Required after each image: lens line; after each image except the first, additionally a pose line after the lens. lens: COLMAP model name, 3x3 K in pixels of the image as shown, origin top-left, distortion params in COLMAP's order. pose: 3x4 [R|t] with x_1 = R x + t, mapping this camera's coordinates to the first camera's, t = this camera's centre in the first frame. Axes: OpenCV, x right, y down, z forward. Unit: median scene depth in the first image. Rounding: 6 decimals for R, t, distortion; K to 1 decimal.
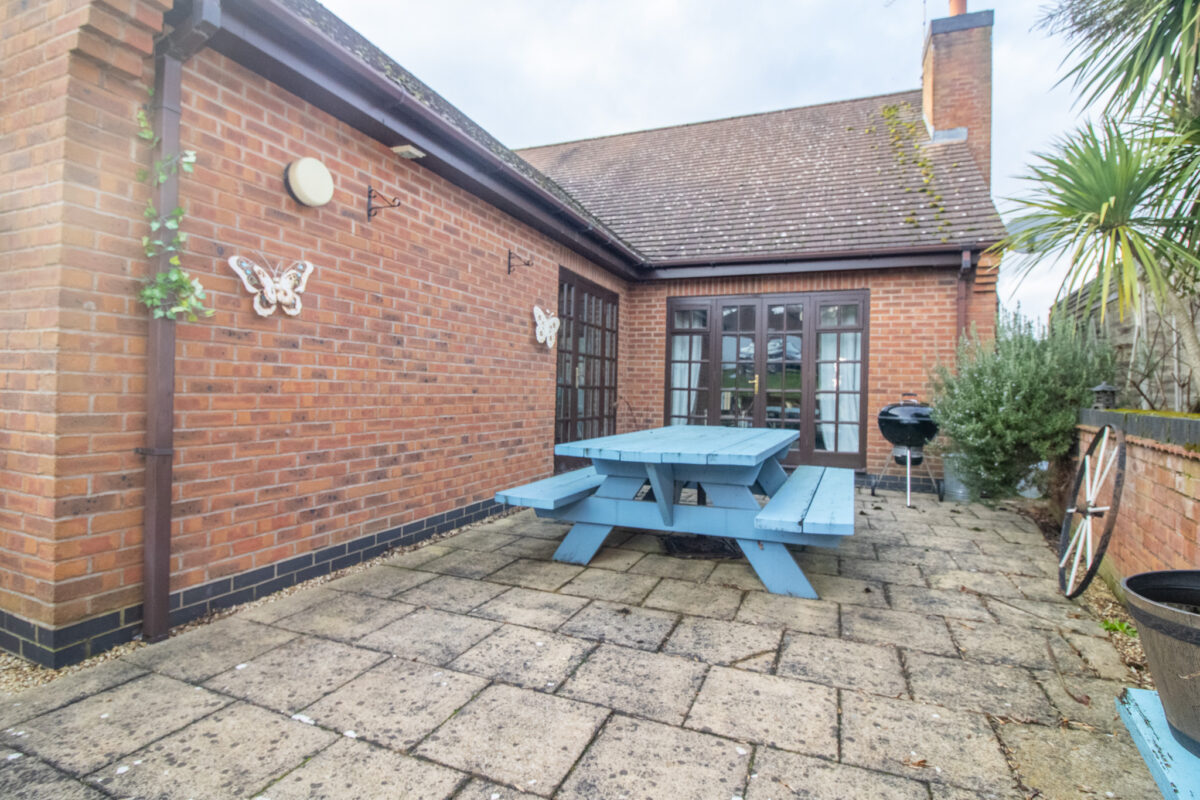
lens RADIAL K [[562.6, 0, 603.4], [0, 562.6, 390.9], [0, 0, 1]] dist [0.000395, -0.000020]
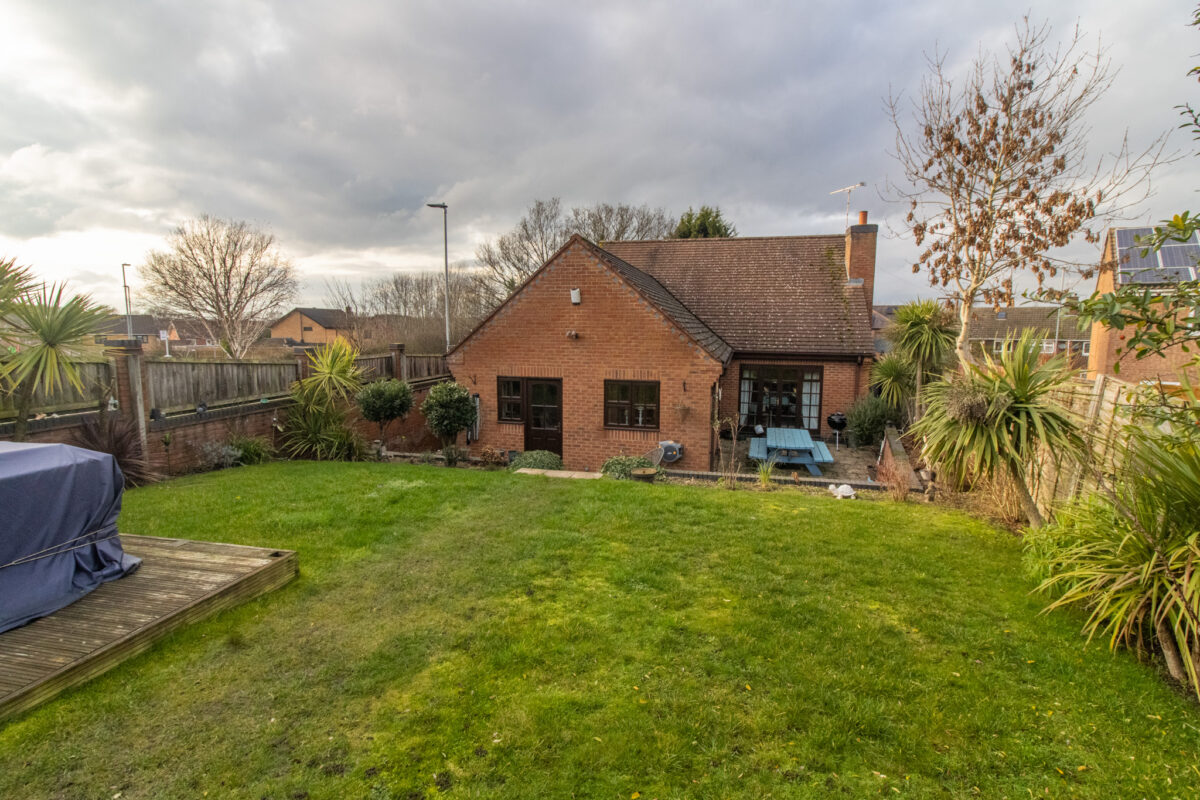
lens RADIAL K [[553.6, 0, 600.4], [0, 553.6, 393.1], [0, 0, 1]] dist [0.003931, 0.000302]
pose [[0.990872, -0.025873, 0.132302, -0.859082], [0.009280, 0.992173, 0.124524, -0.376991], [-0.134488, -0.122159, 0.983356, -1.337065]]
